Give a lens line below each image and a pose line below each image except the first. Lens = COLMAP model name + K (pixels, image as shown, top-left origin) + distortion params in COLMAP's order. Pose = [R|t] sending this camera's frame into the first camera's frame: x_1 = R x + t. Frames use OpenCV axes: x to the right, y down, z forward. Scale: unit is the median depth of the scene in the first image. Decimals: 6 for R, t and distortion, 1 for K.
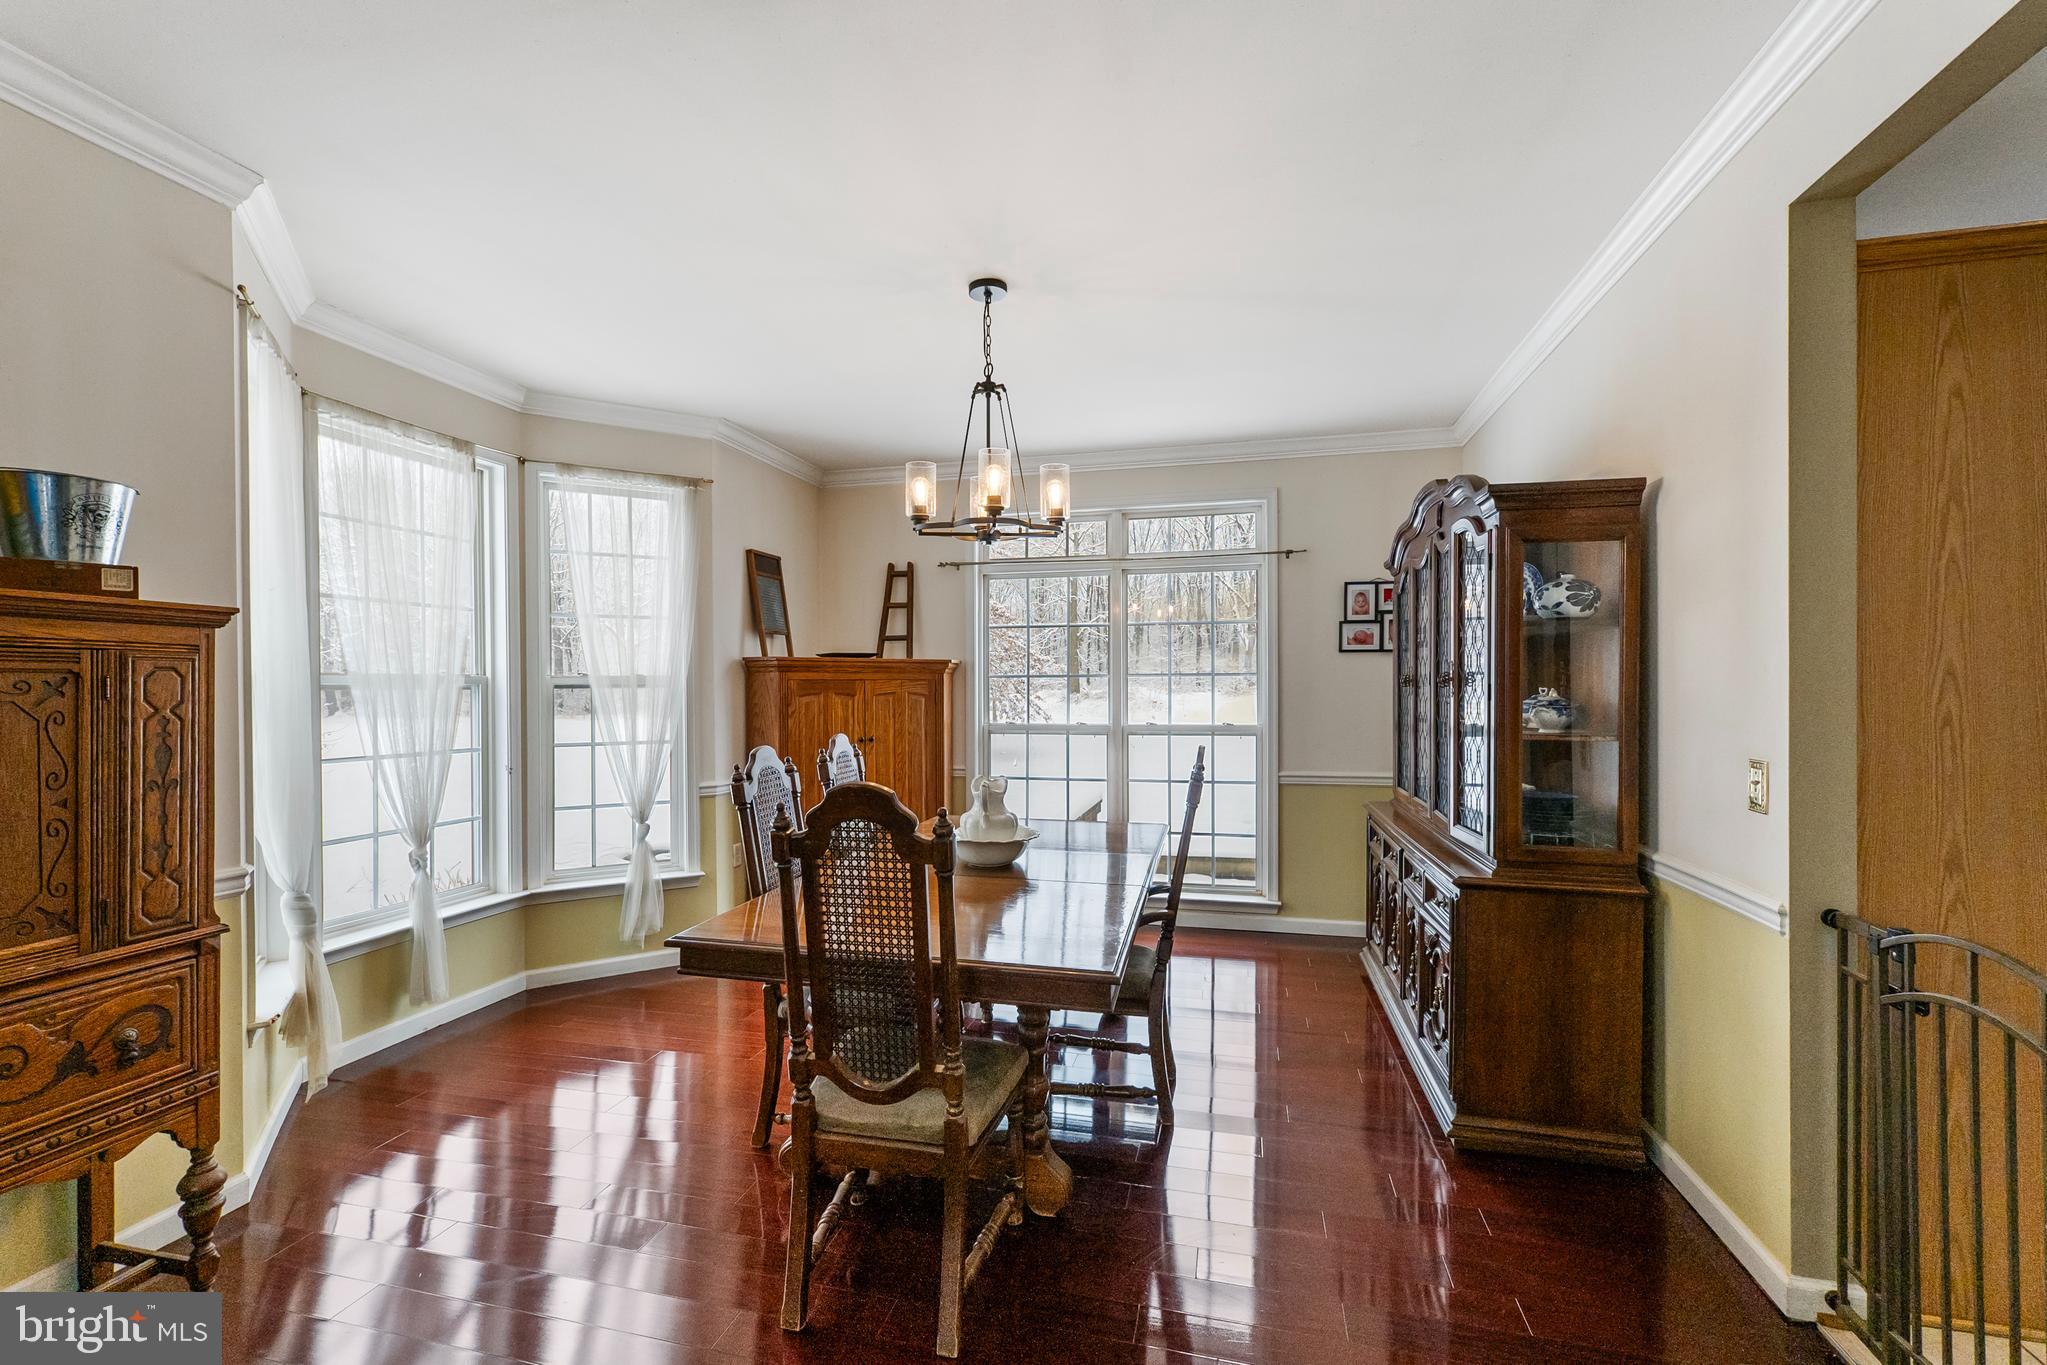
lens RADIAL K [[888.7, 0, 1021.5], [0, 888.7, 689.1], [0, 0, 1]] dist [0.000911, -0.000289]
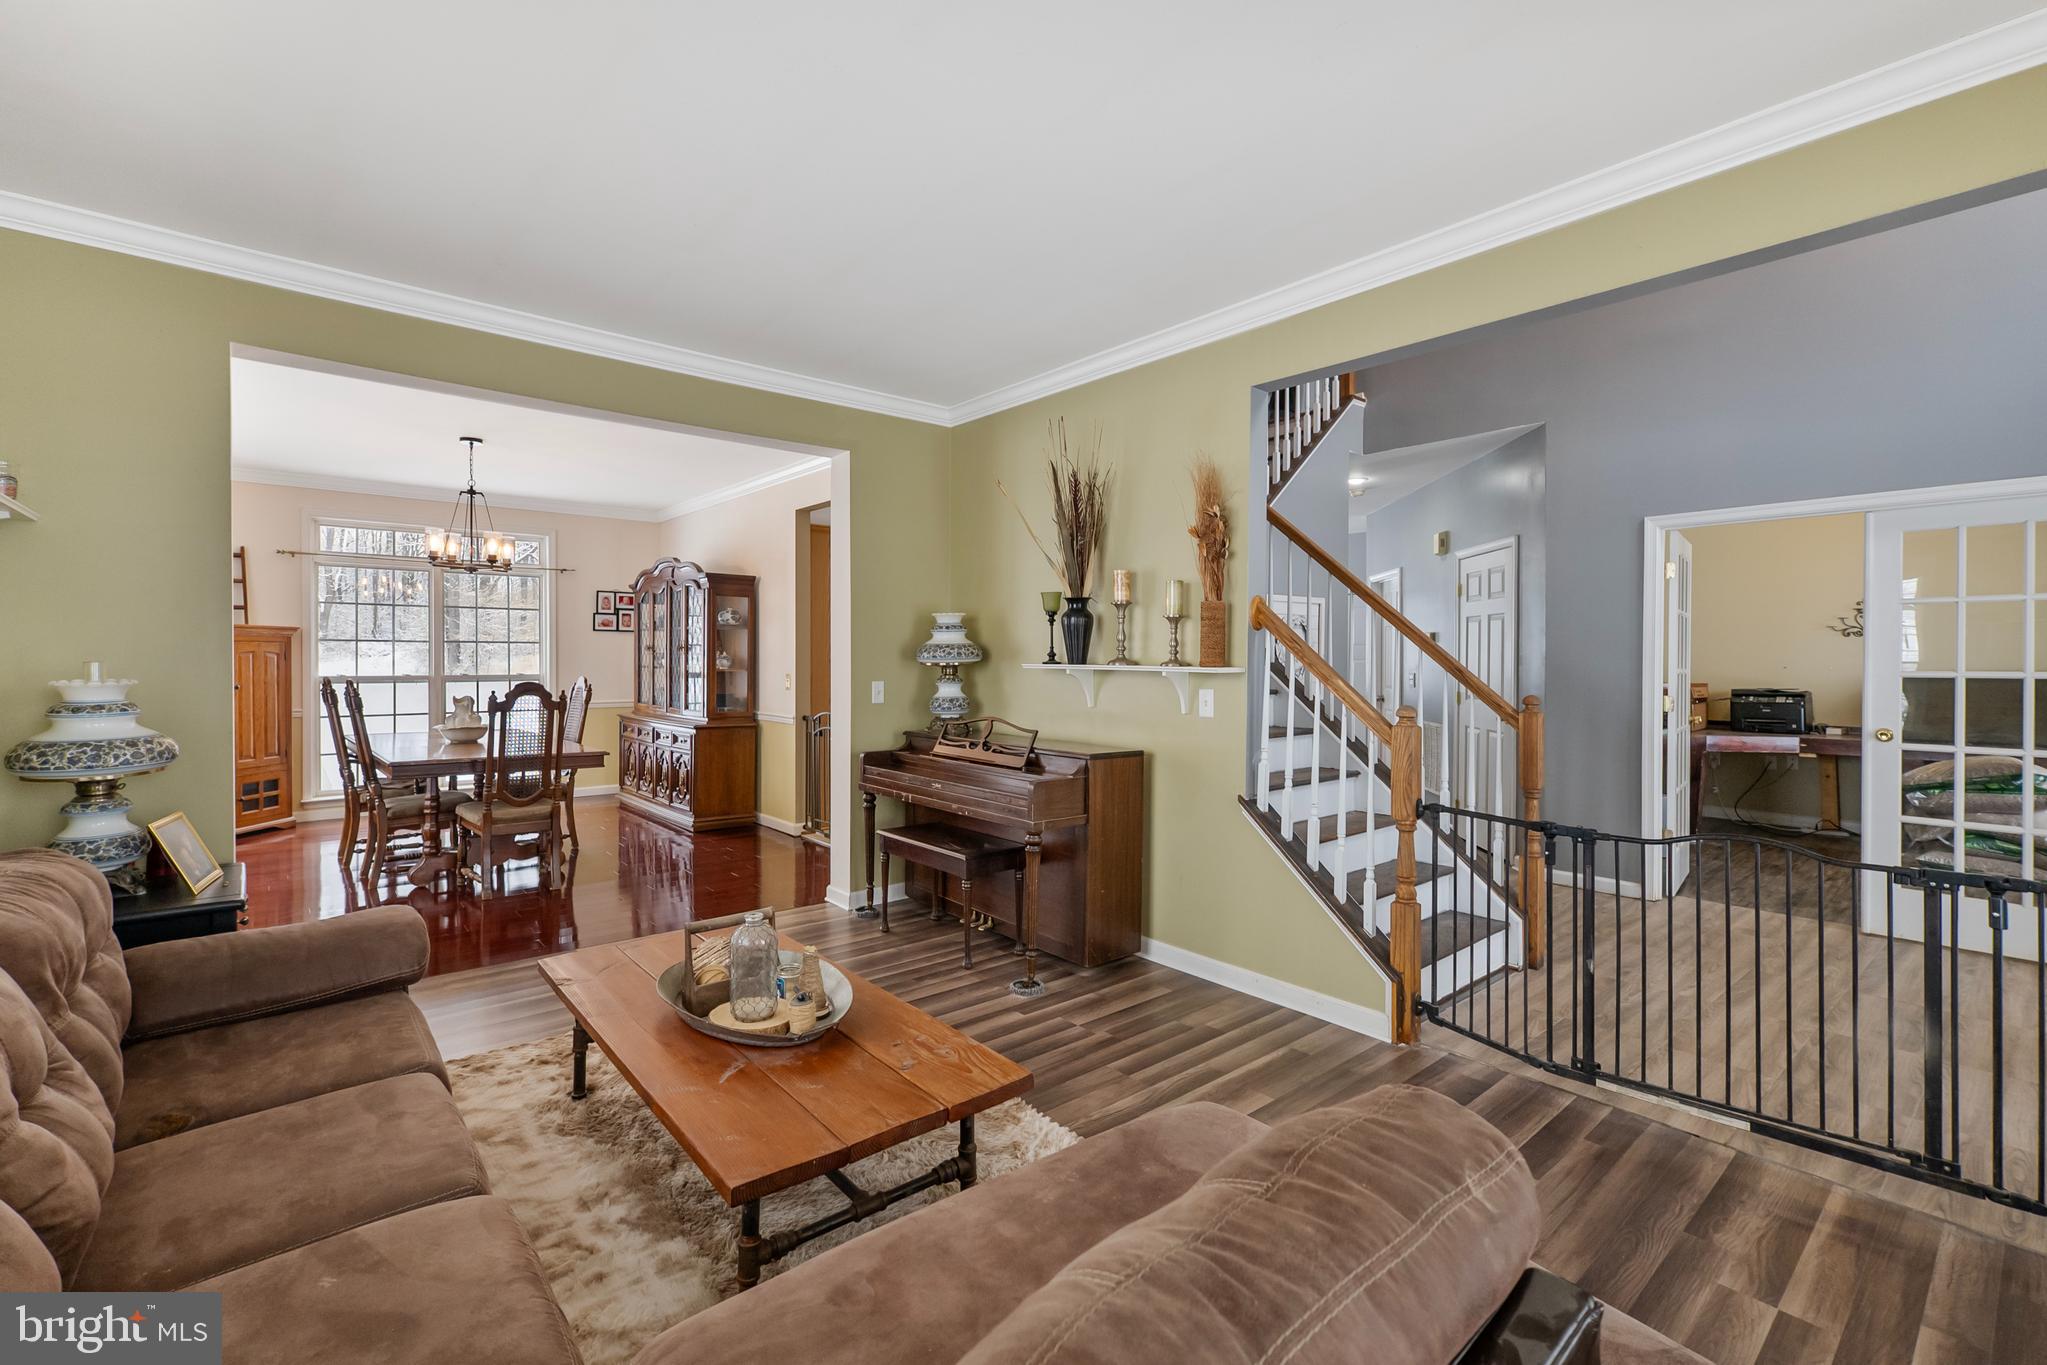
lens RADIAL K [[883.0, 0, 1011.3], [0, 883.0, 667.9], [0, 0, 1]] dist [0.000405, 0.000354]
pose [[0.587360, -0.005395, 0.809308, -0.631586], [-0.004389, 0.999942, 0.009851, 0.011540], [-0.809314, -0.009338, 0.587302, -0.753939]]
